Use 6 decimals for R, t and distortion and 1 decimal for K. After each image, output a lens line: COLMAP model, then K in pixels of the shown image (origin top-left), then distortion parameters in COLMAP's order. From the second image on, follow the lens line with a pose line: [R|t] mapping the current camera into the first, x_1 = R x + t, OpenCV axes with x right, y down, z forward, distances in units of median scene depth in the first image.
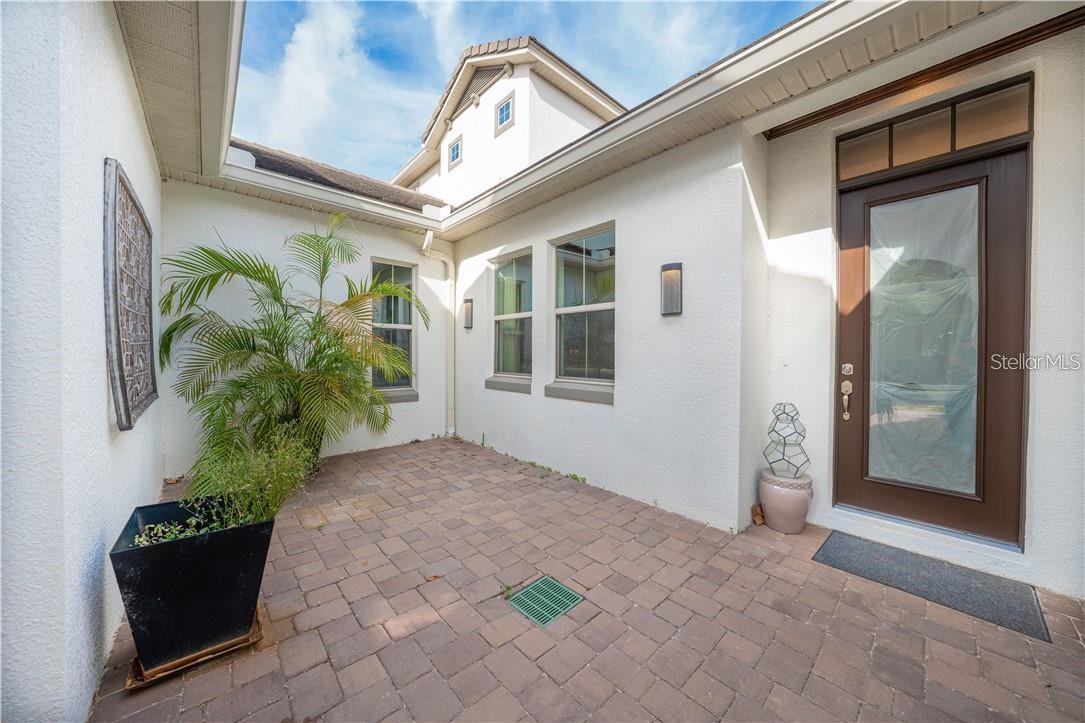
lens RADIAL K [[373.8, 0, 540.8], [0, 373.8, 360.6], [0, 0, 1]] dist [-0.030145, 0.006464]
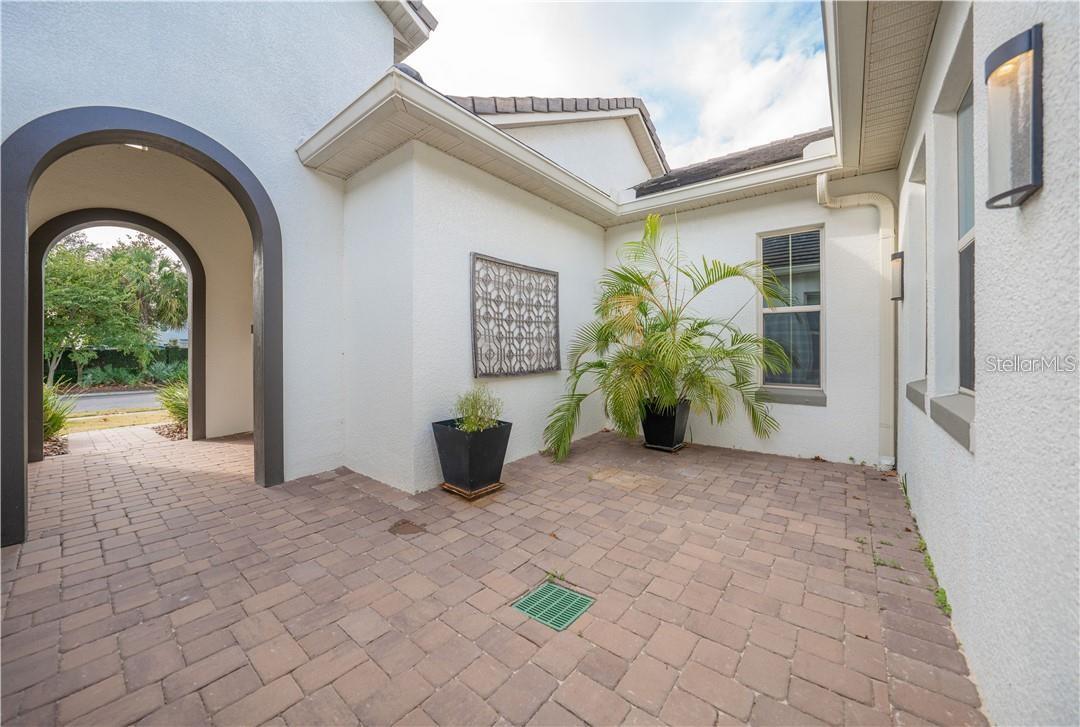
lens RADIAL K [[401.7, 0, 535.0], [0, 401.7, 354.0], [0, 0, 1]] dist [-0.008650, 0.000180]
pose [[0.137479, 0.003228, -0.990499, 0.564136], [-0.015711, 0.999876, 0.001078, 0.017778], [0.990380, 0.015414, 0.137513, 0.467138]]
